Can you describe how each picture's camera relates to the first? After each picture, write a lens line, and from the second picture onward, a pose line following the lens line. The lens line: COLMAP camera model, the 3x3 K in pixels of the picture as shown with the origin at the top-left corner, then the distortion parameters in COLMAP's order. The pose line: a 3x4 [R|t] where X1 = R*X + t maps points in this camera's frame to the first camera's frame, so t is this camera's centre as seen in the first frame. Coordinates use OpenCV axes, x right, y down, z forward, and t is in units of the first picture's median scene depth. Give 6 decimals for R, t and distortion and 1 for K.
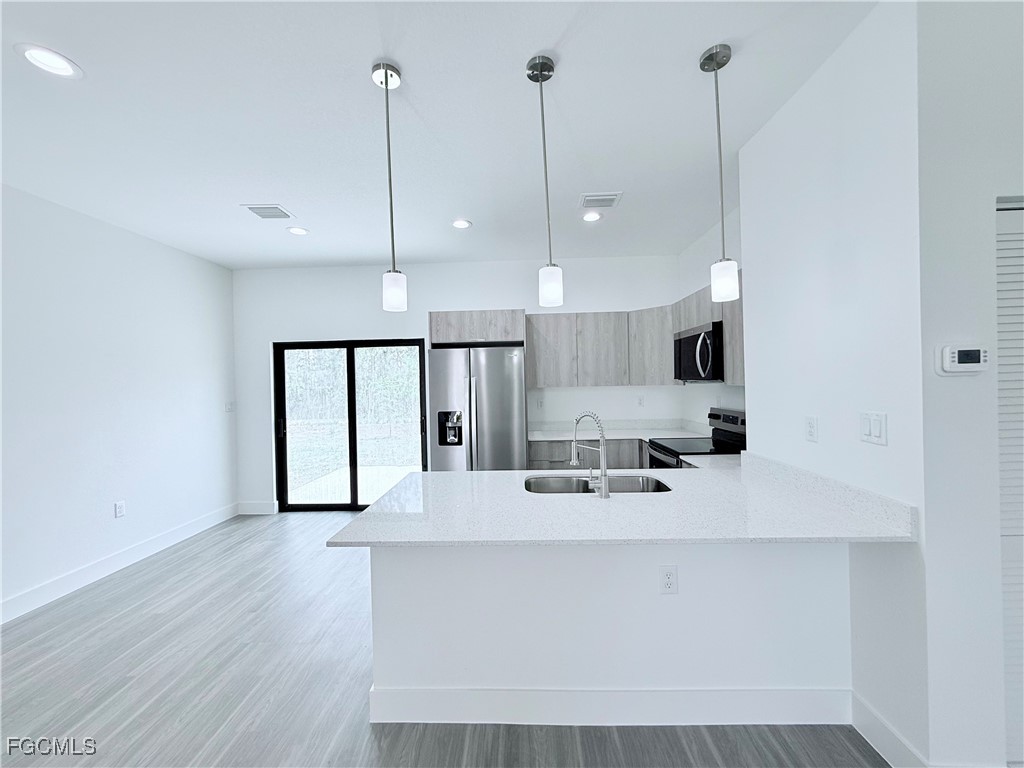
lens RADIAL K [[413.7, 0, 506.7], [0, 413.7, 378.3], [0, 0, 1]] dist [-0.002102, 0.000663]
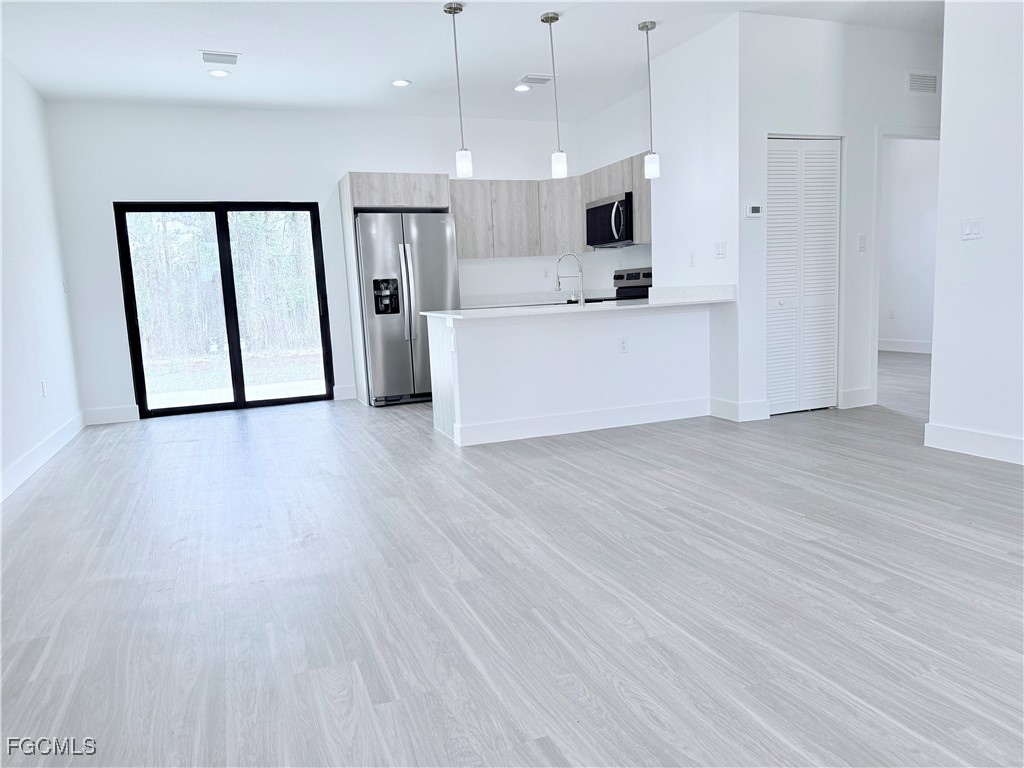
lens RADIAL K [[728.4, 0, 509.0], [0, 728.4, 387.7], [0, 0, 1]] dist [0.061401, -0.073397]
pose [[0.915742, -0.072650, 0.395145, -0.569572], [0.022911, 0.991358, 0.129172, 0.118832], [-0.401114, -0.109235, 0.909492, -0.719430]]
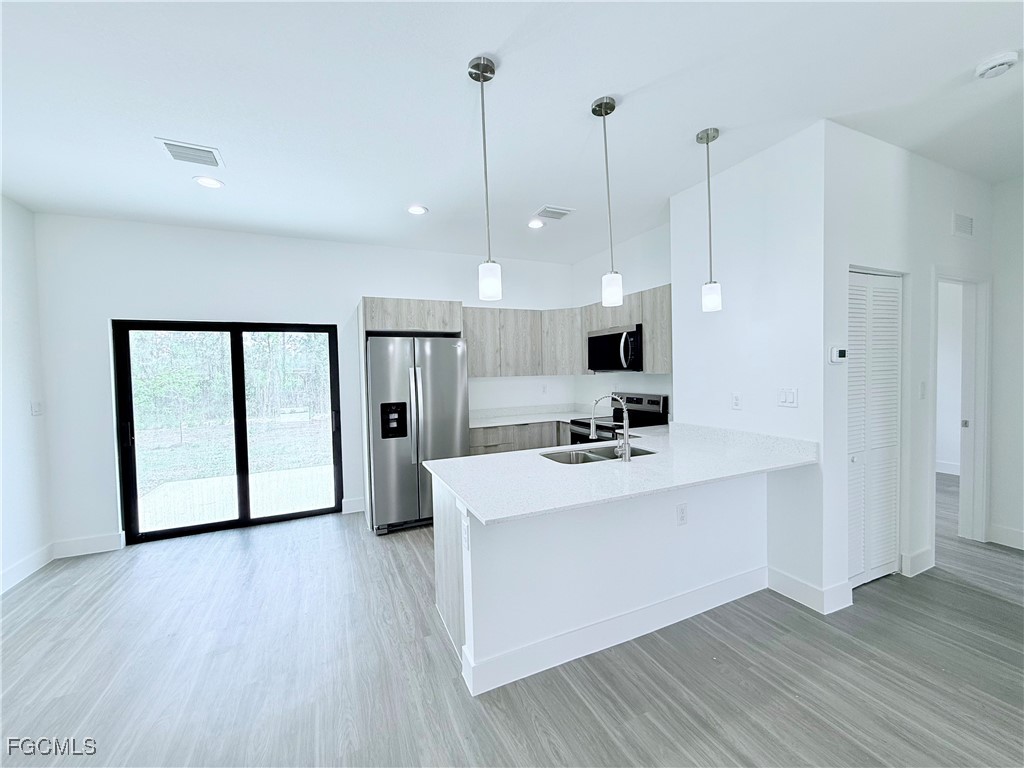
lens RADIAL K [[413.7, 0, 511.8], [0, 413.7, 382.4], [0, 0, 1]] dist [-0.002102, 0.000663]
pose [[0.893603, -0.011885, 0.448700, -0.321785], [0.000424, 0.999671, 0.025635, 0.008182], [-0.448857, -0.022717, 0.893315, 0.021334]]
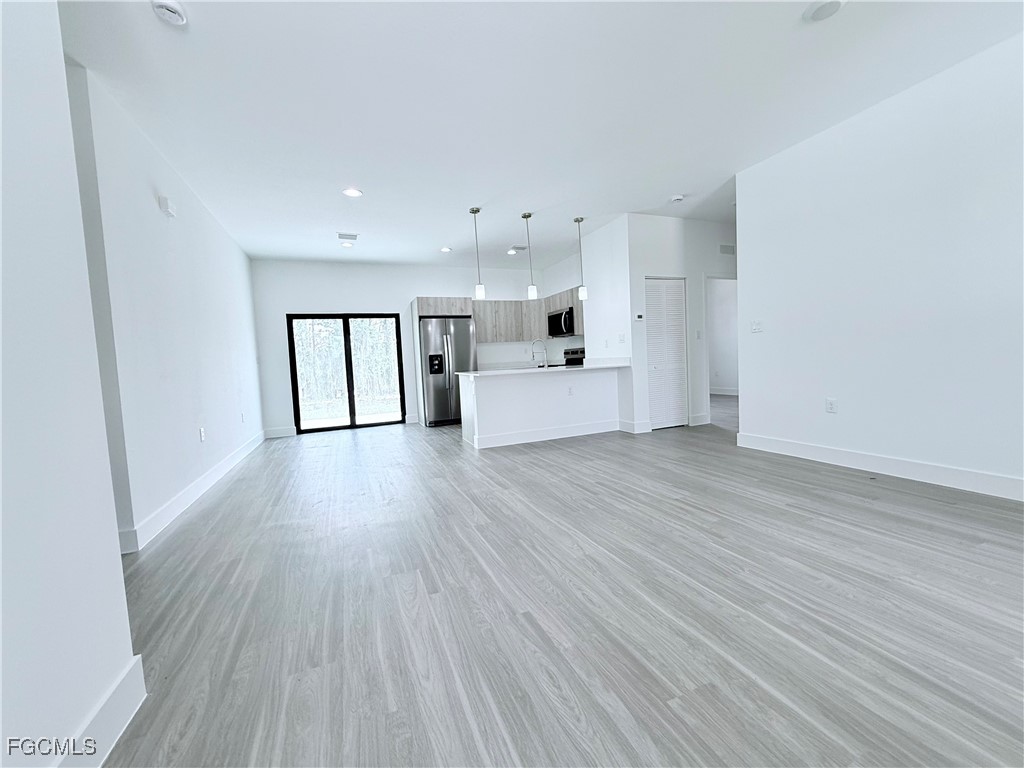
lens RADIAL K [[413.7, 0, 512.6], [0, 413.7, 382.3], [0, 0, 1]] dist [-0.002102, 0.000663]
pose [[0.908528, -0.045045, 0.415388, -0.572867], [0.027885, 0.998492, 0.047288, 0.122345], [-0.416892, -0.031379, 0.908414, -0.727285]]
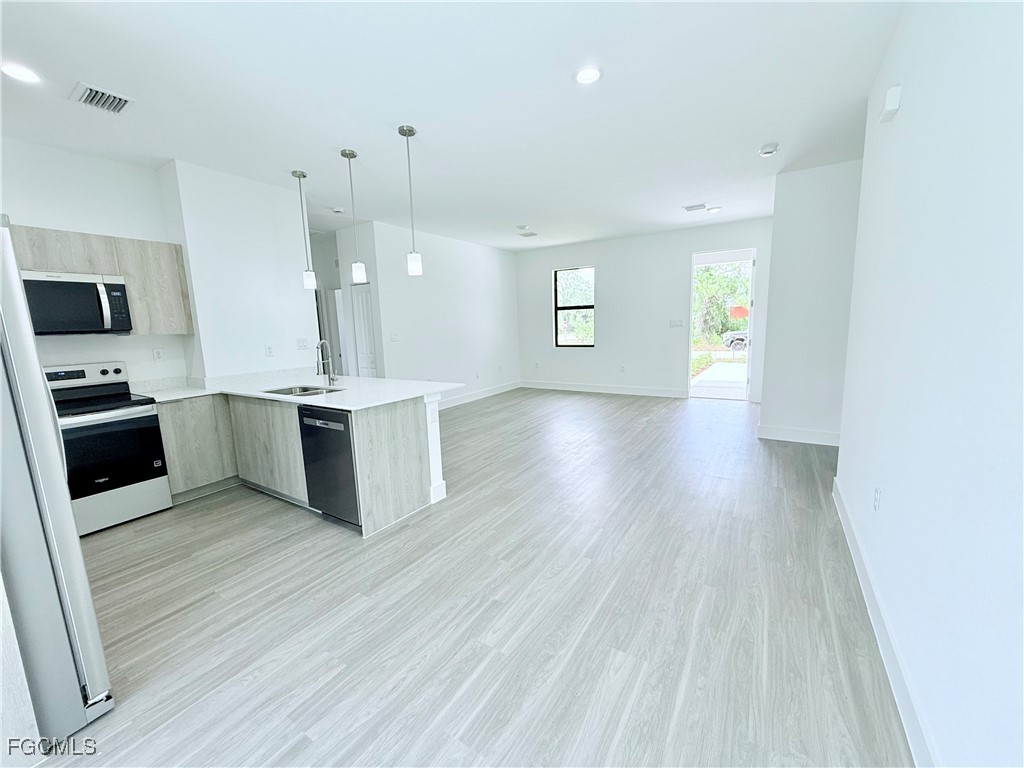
lens RADIAL K [[413.7, 0, 507.0], [0, 413.7, 380.6], [0, 0, 1]] dist [-0.002102, 0.000663]
pose [[-0.860704, -0.022185, 0.508623, -0.704156], [0.048374, 0.990966, 0.125085, 0.035749], [-0.506803, 0.132265, -0.851855, 1.108603]]
